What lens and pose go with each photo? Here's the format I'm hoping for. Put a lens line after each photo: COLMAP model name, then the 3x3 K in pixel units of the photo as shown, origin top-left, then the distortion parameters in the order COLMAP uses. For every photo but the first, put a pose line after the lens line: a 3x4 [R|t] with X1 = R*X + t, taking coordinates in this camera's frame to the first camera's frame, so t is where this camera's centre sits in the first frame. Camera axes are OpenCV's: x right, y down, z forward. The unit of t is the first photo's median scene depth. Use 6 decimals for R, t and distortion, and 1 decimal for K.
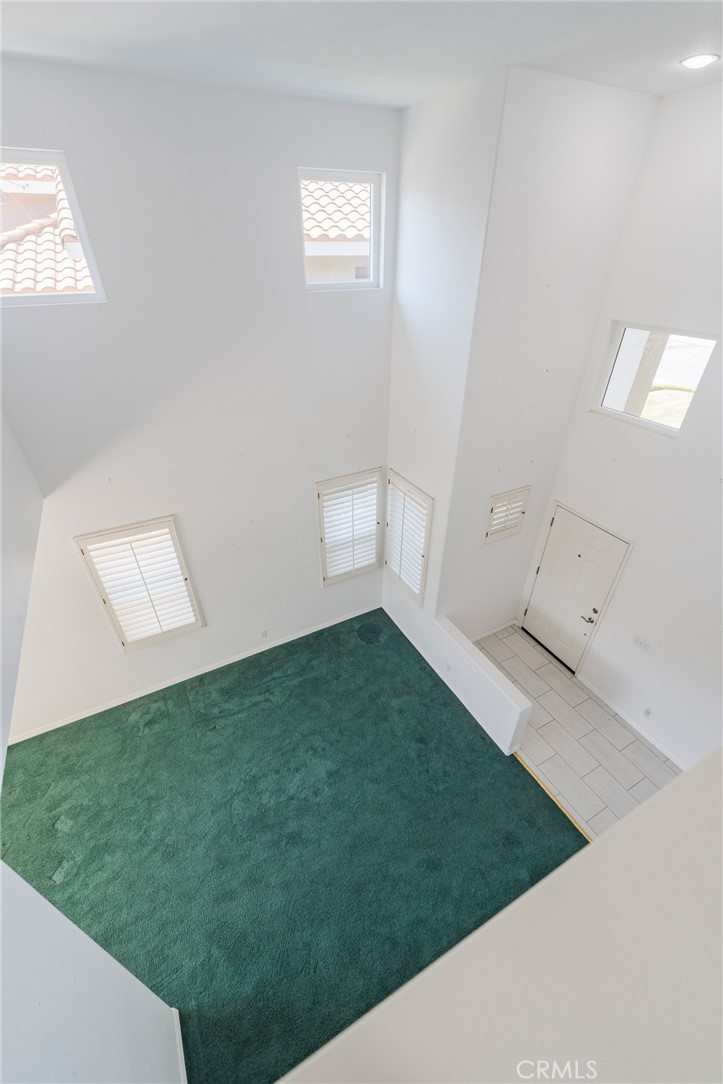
lens RADIAL K [[441.4, 0, 362.6], [0, 441.4, 543.1], [0, 0, 1]] dist [-0.001452, -0.000564]
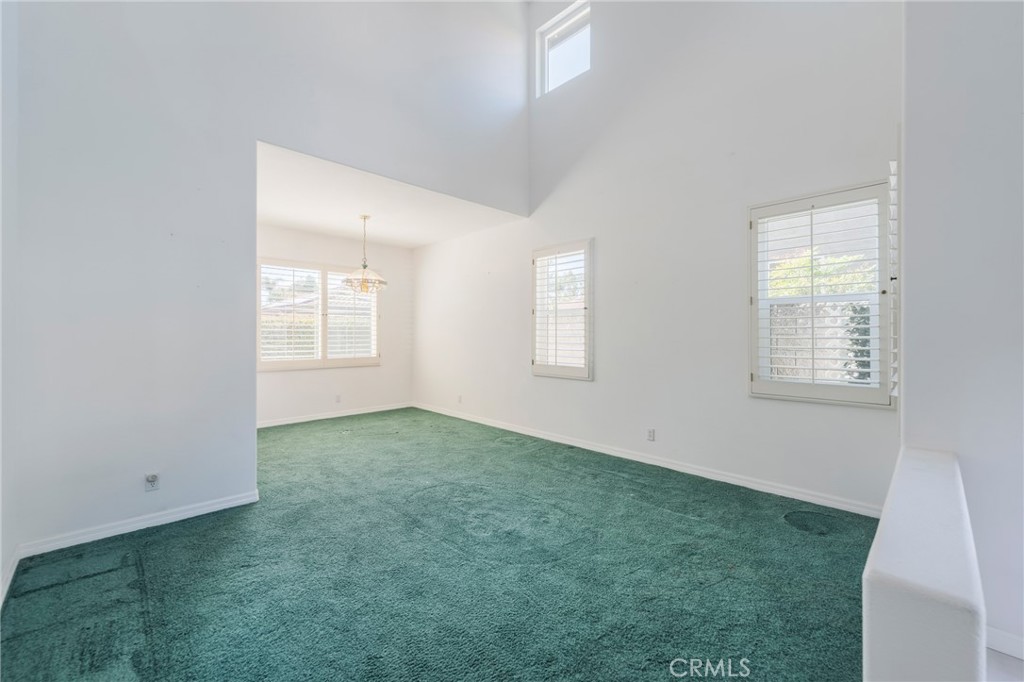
lens RADIAL K [[417.0, 0, 510.1], [0, 417.0, 334.1], [0, 0, 1]] dist [-0.001452, -0.000564]
pose [[0.277686, -0.006723, -0.960648, 0.457596], [-0.549591, 0.819059, -0.164598, 0.375301], [0.787934, 0.573670, 0.223747, 0.676455]]
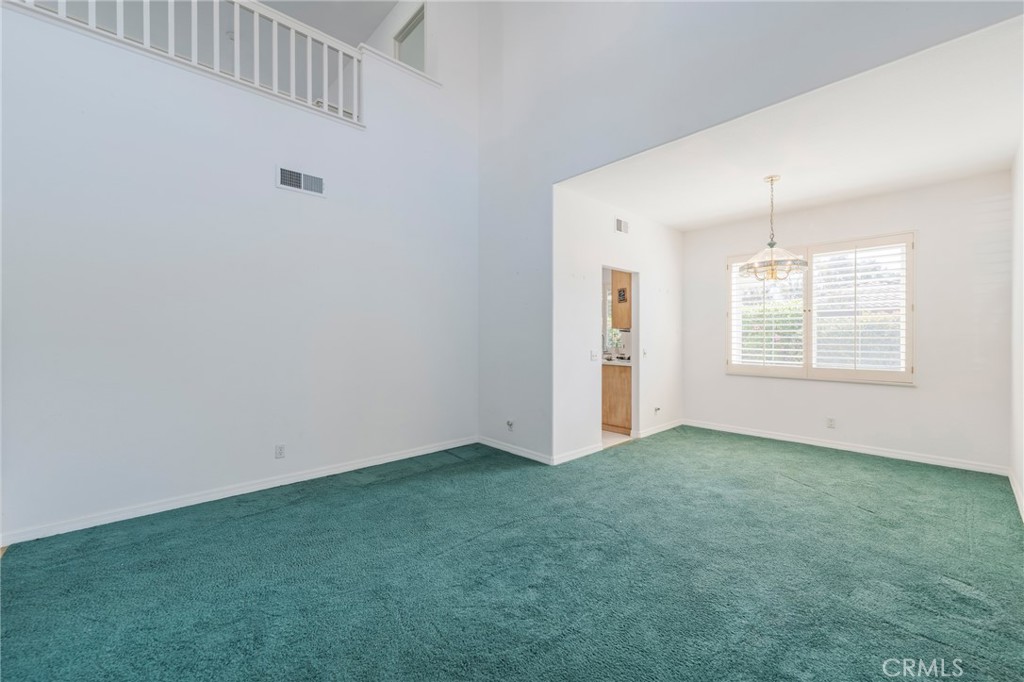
lens RADIAL K [[417.0, 0, 513.0], [0, 417.0, 336.4], [0, 0, 1]] dist [-0.001452, -0.000564]
pose [[-0.968602, -0.008183, -0.248482, 0.004008], [-0.149581, 0.817505, 0.556157, 0.037197], [0.198584, 0.575863, -0.793061, 1.156416]]
